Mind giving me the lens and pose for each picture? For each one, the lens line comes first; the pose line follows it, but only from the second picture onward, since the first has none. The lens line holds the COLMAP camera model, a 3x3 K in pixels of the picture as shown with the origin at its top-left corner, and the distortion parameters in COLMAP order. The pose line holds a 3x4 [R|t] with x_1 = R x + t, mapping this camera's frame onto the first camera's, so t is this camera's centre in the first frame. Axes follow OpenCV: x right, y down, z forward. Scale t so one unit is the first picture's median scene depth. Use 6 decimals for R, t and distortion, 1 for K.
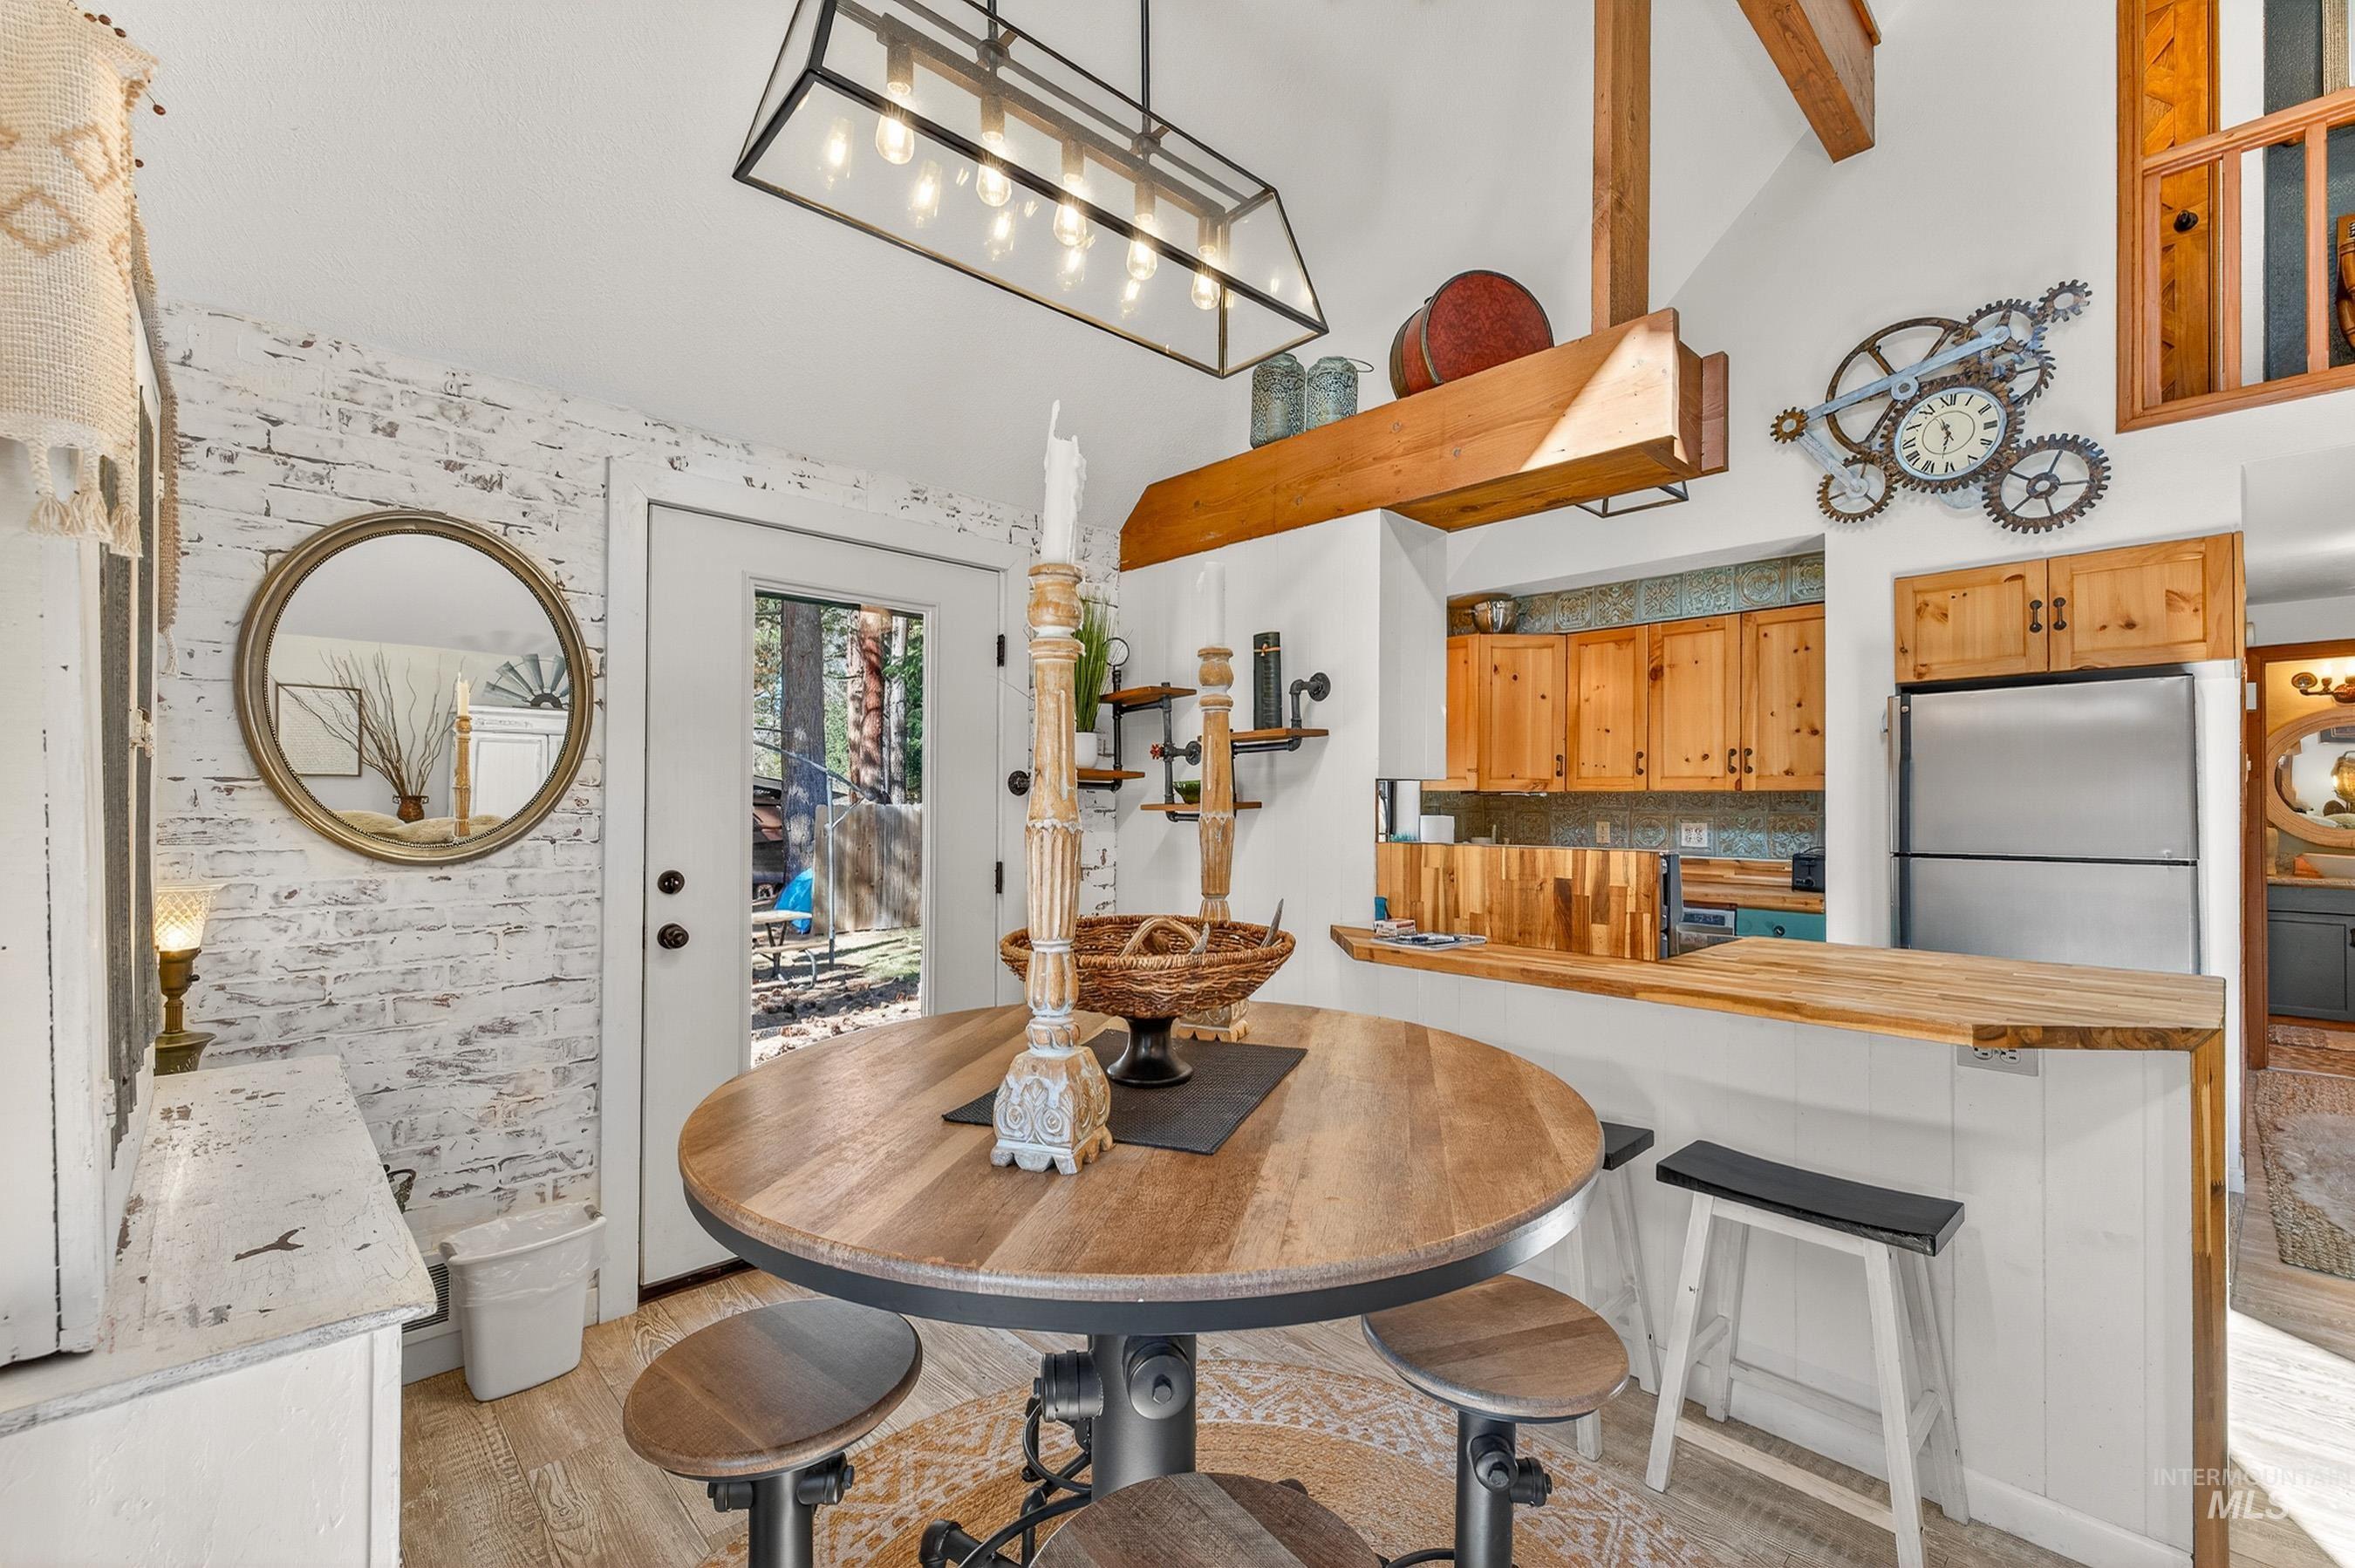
lens RADIAL K [[992.4, 0, 1173.8], [0, 992.4, 792.0], [0, 0, 1]] dist [0.014998, -0.006165]
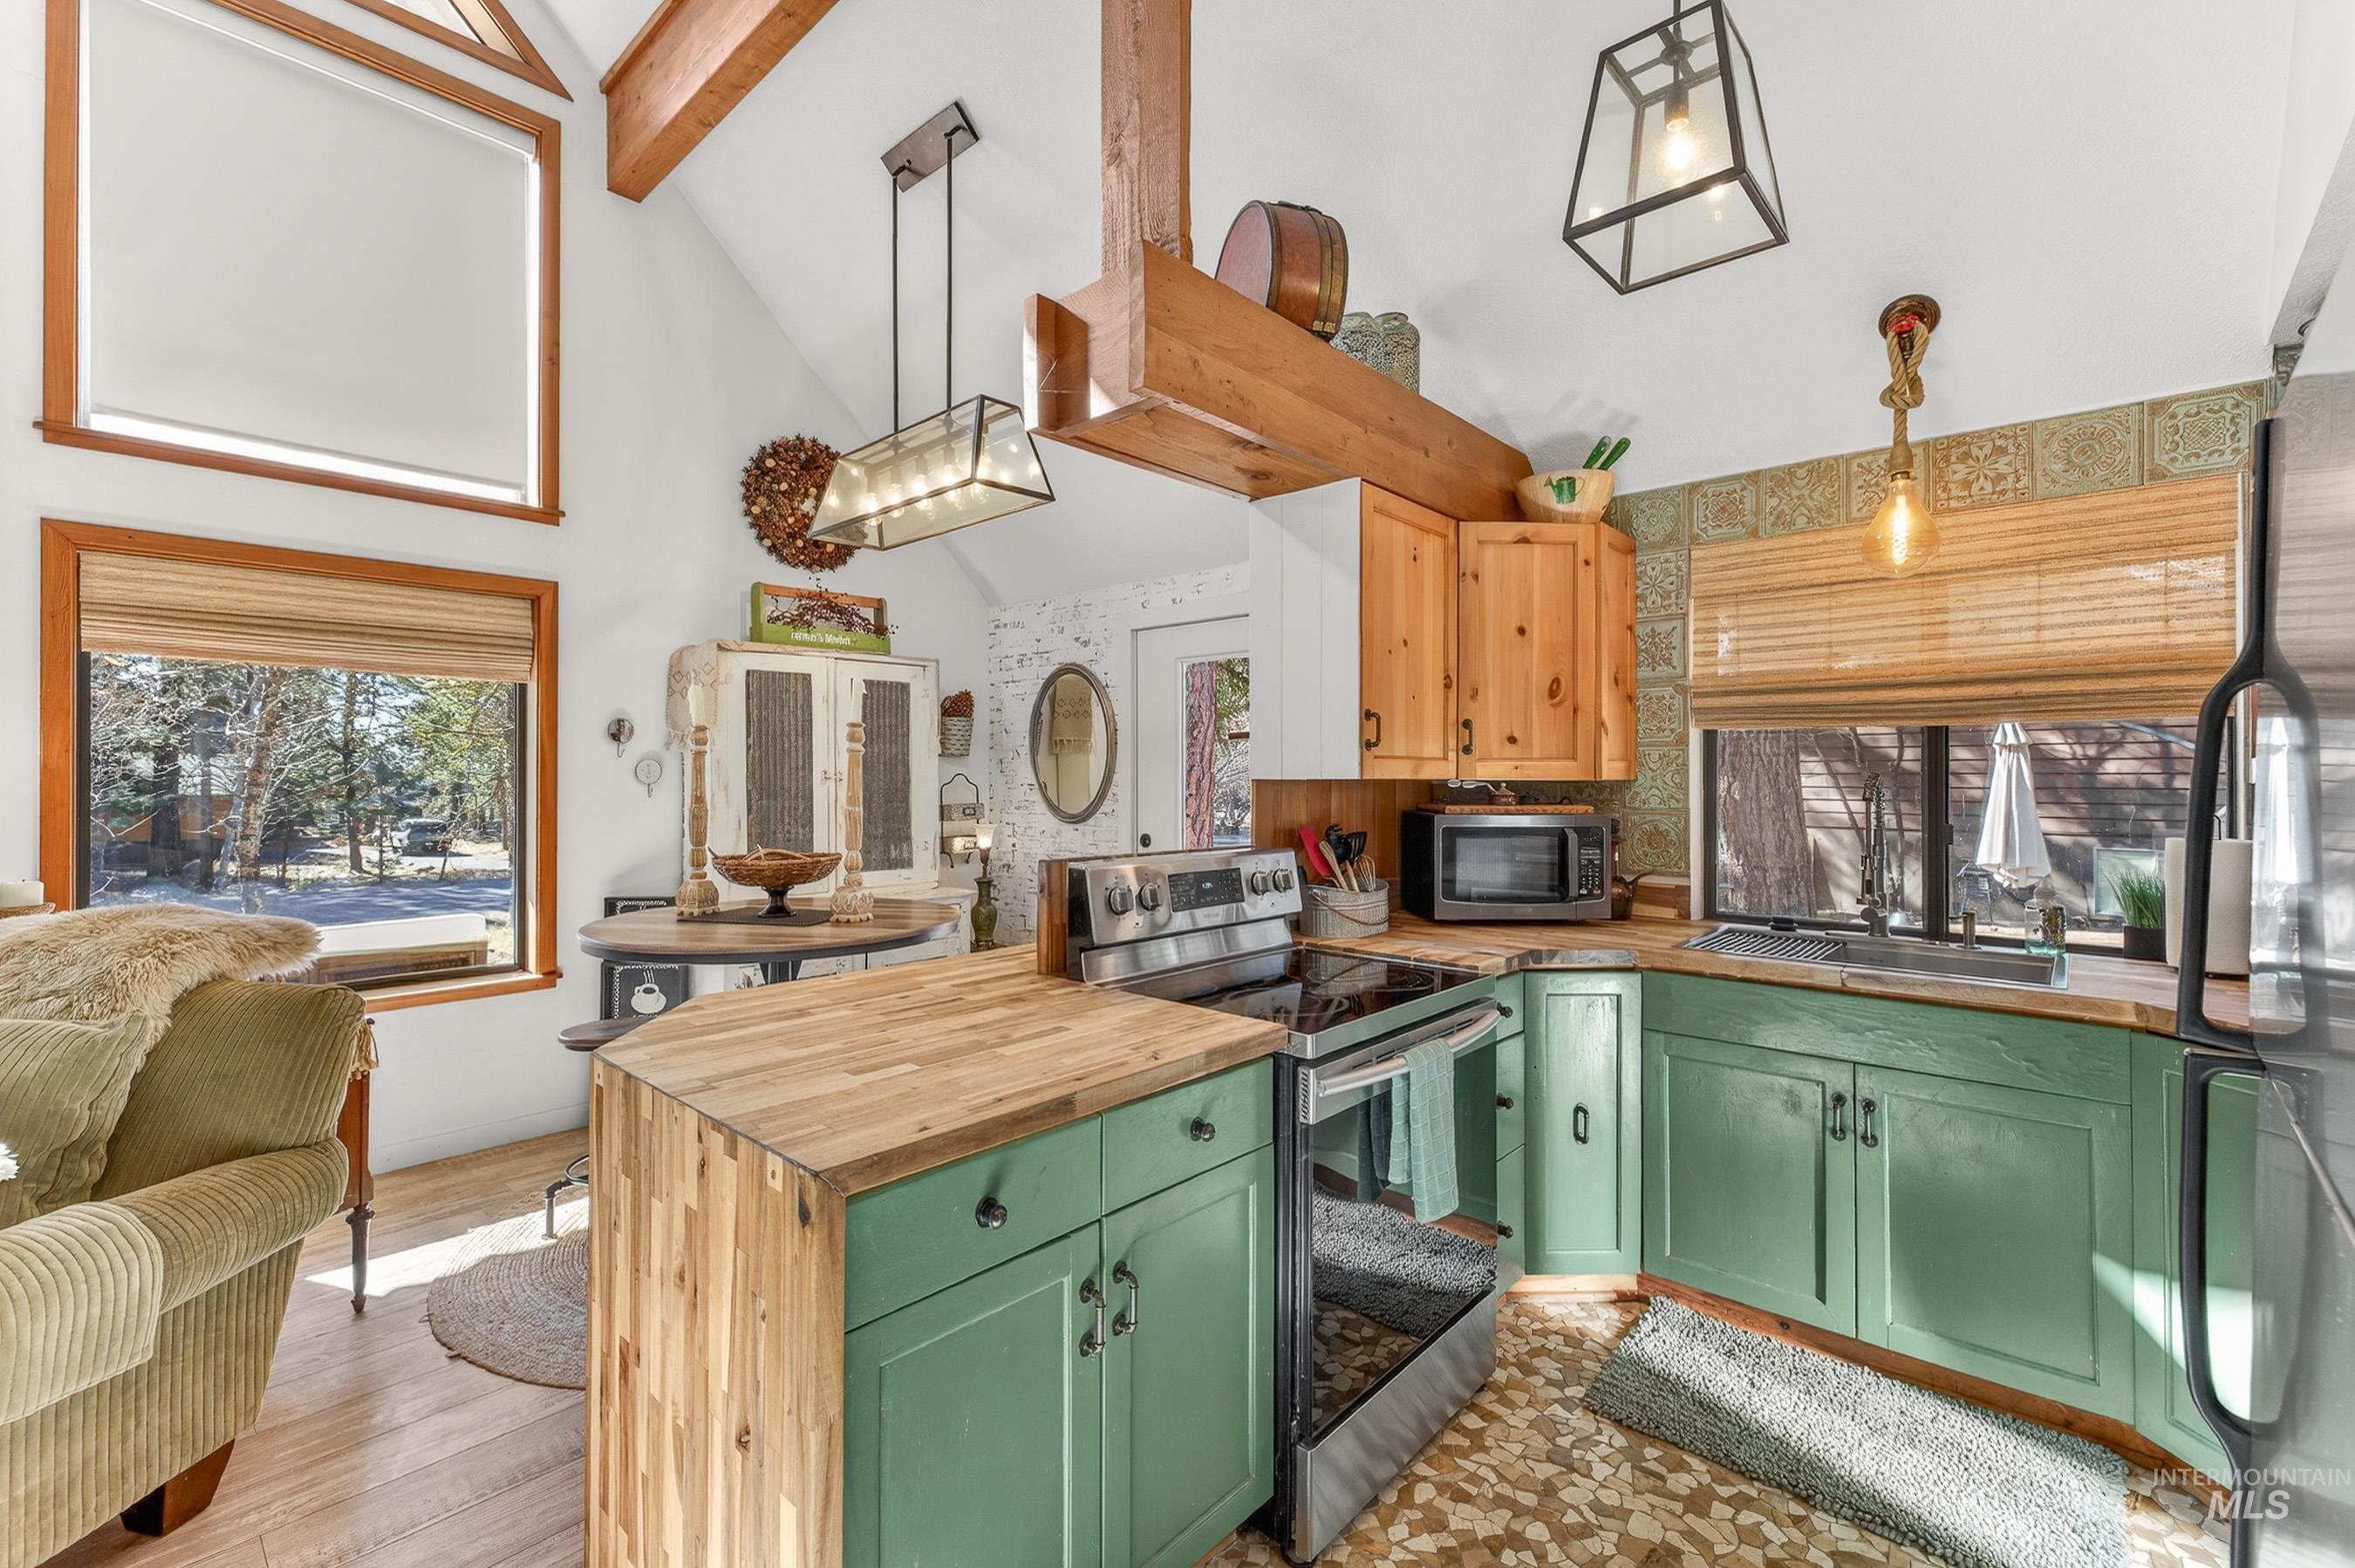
lens RADIAL K [[1000.8, 0, 1180.5], [0, 1000.8, 768.9], [0, 0, 1]] dist [-0.000590, -0.000346]
pose [[0.071988, -0.013952, -0.997308, 1.012614], [0.008849, 0.999872, -0.013350, -0.009887], [0.997366, -0.007864, 0.072102, 0.742481]]
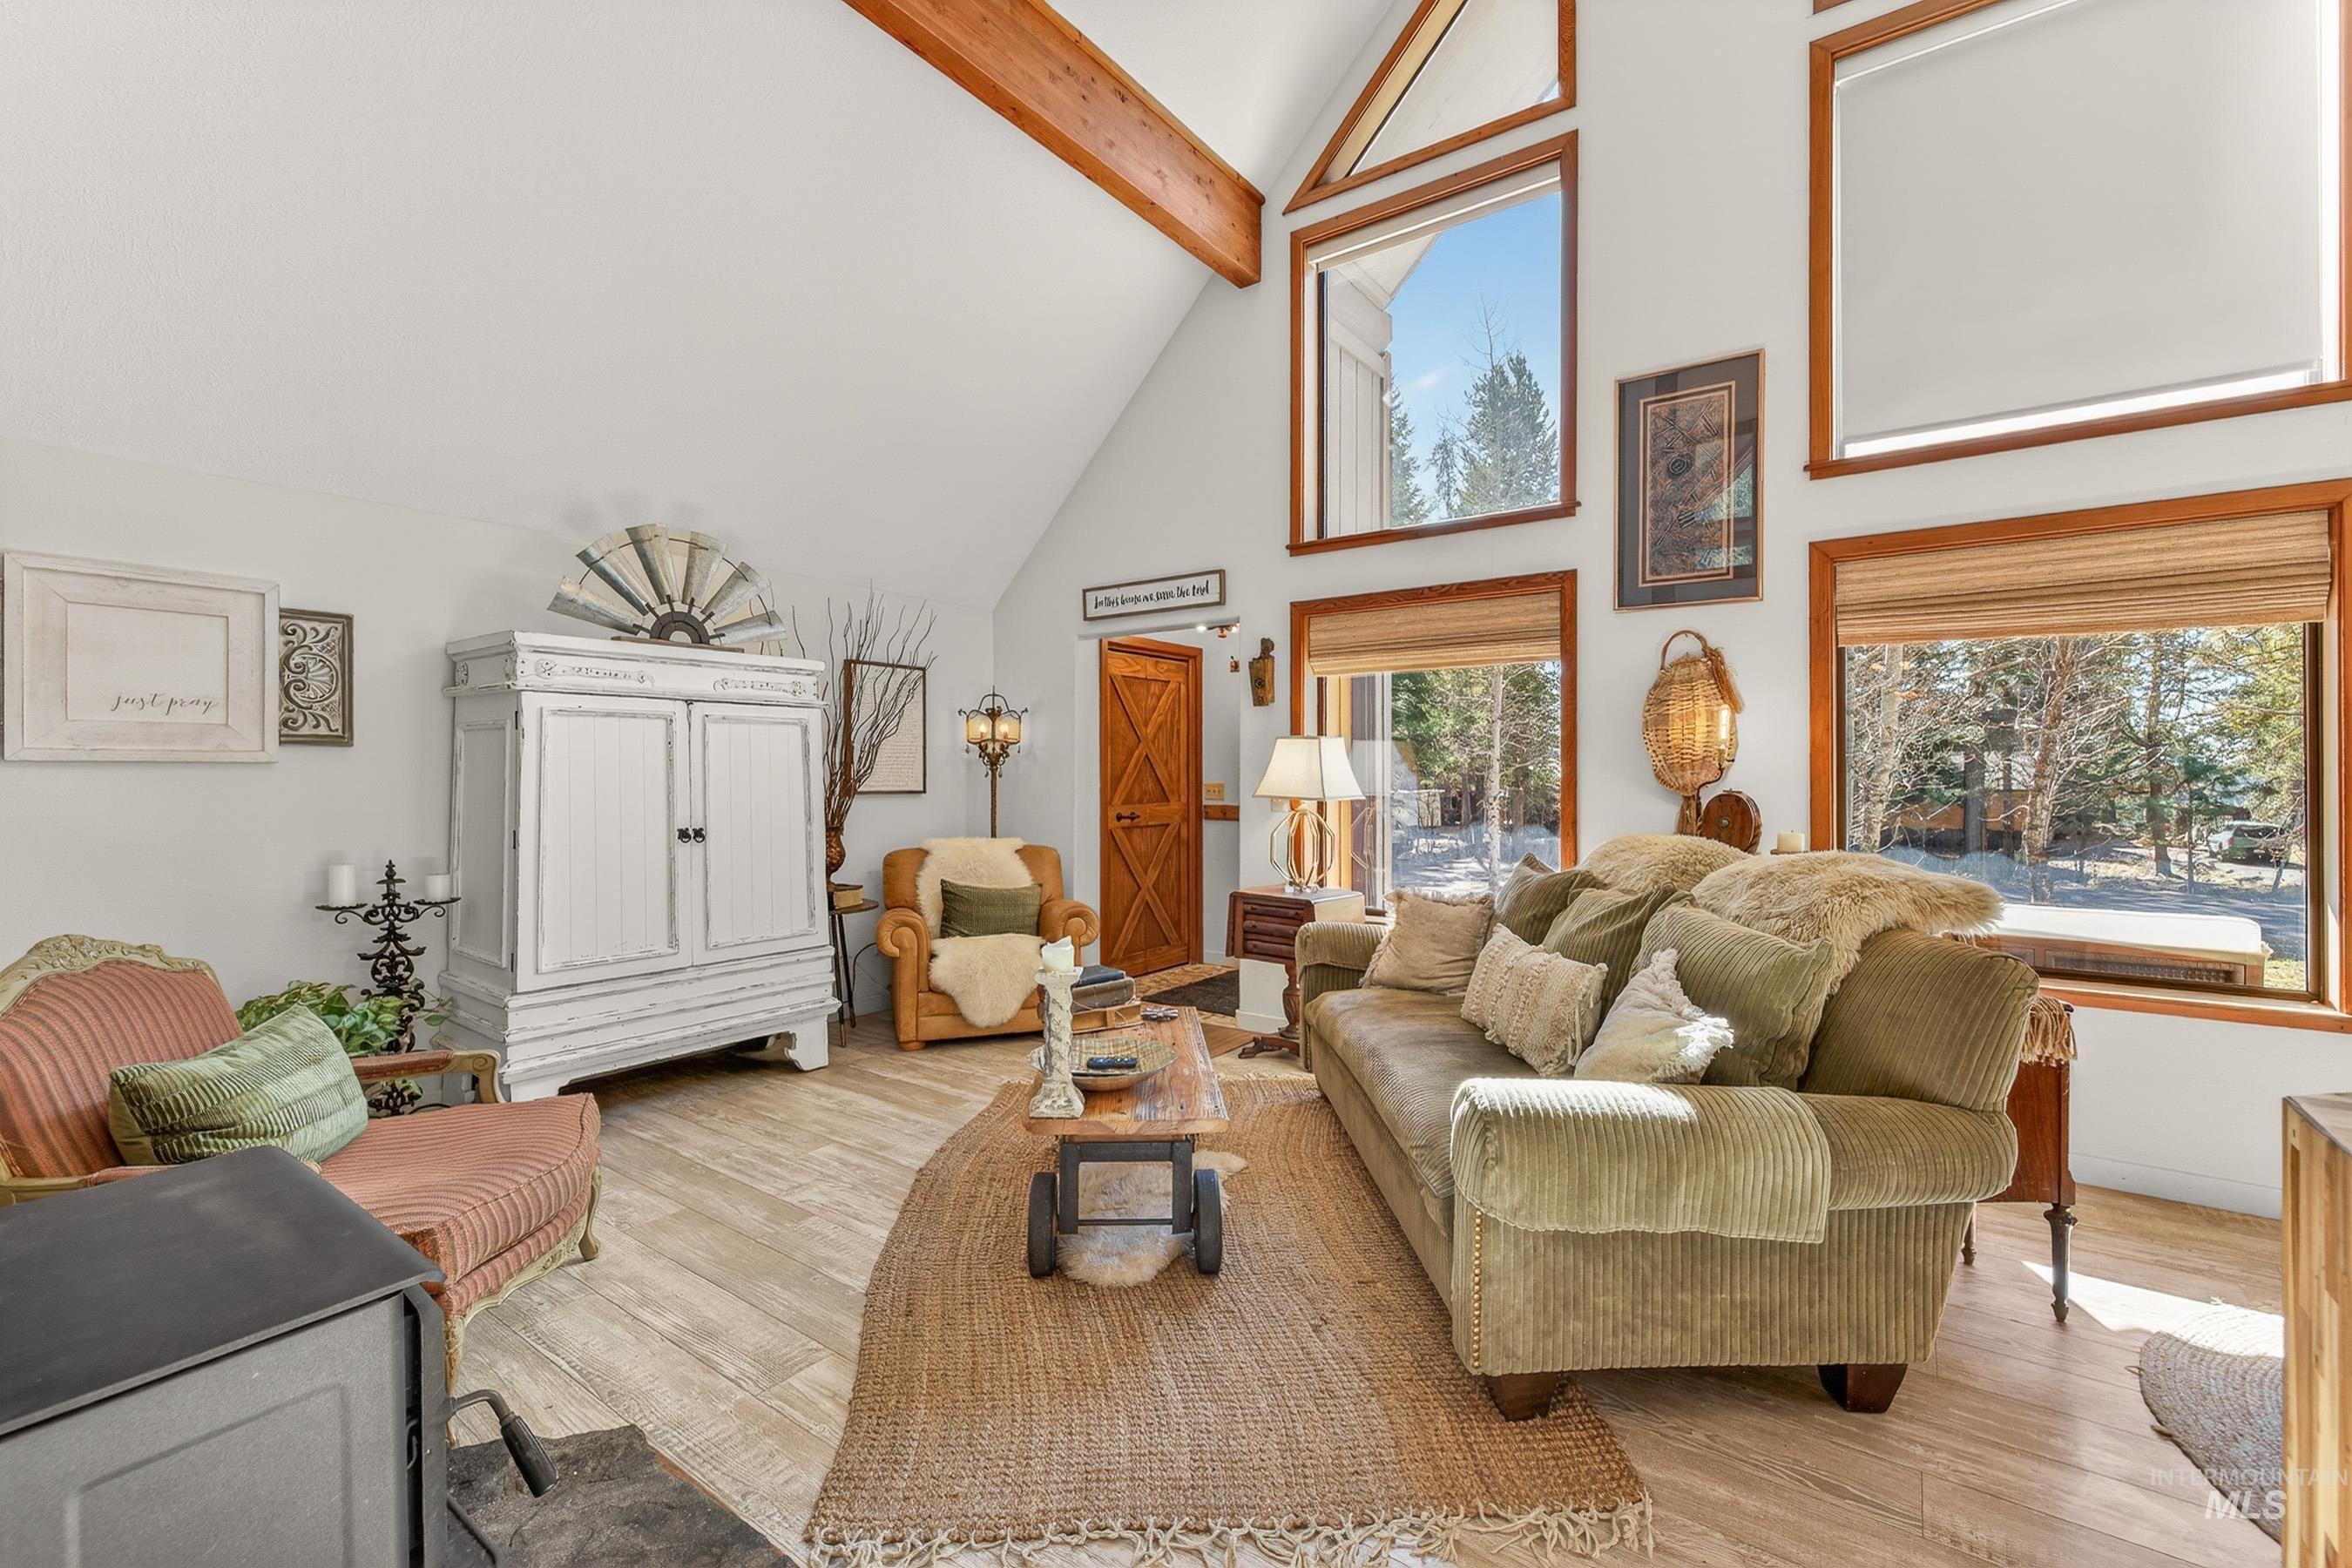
lens RADIAL K [[999.2, 0, 1178.3], [0, 999.2, 774.2], [0, 0, 1]] dist [0.006278, 0.000240]
pose [[-0.984482, -0.005229, -0.175409, 0.936354], [-0.003735, 0.999954, -0.008847, 0.013409], [0.175447, -0.008054, -0.984456, 0.759959]]
